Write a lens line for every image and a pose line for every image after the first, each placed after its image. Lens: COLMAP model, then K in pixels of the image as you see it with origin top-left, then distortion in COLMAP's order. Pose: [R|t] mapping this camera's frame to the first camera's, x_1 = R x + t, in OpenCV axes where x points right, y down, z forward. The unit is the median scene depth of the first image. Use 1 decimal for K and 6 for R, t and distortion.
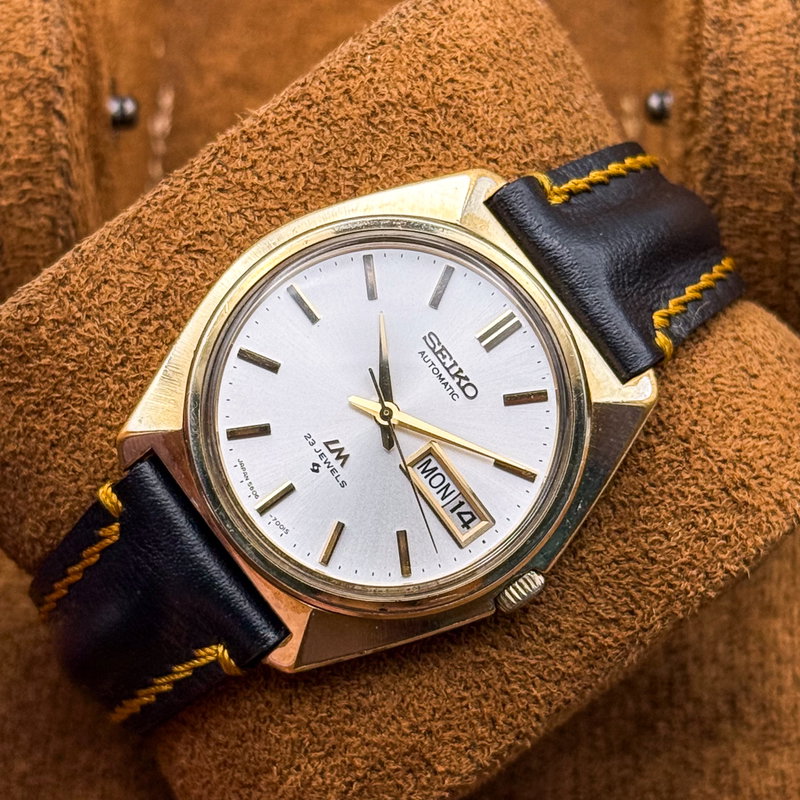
lens RADIAL K [[2790.8, 0, 400.0], [0, 2790.8, 400.0], [0, 0, 1]] dist [-0.179249, 0.729777]
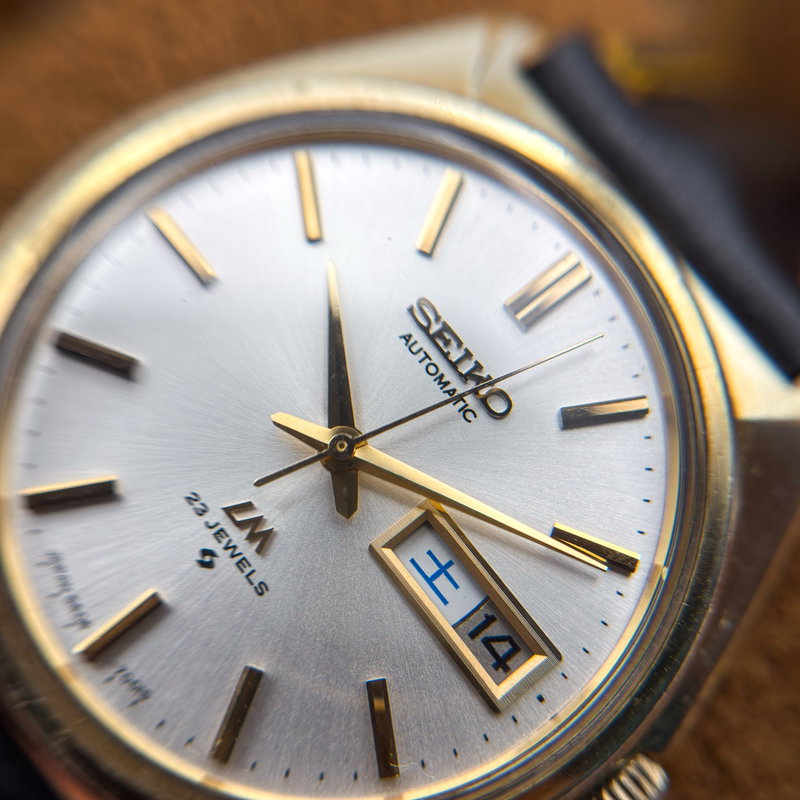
lens RADIAL K [[940.0, 0, 386.6], [0, 940.0, 424.3], [0, 0, 1]] dist [0.360745, -0.050528]
pose [[0.999371, -0.025922, 0.024210, -0.000763], [0.027233, 0.998086, -0.055522, 0.010208], [-0.022725, 0.056147, 0.998164, 0.819889]]
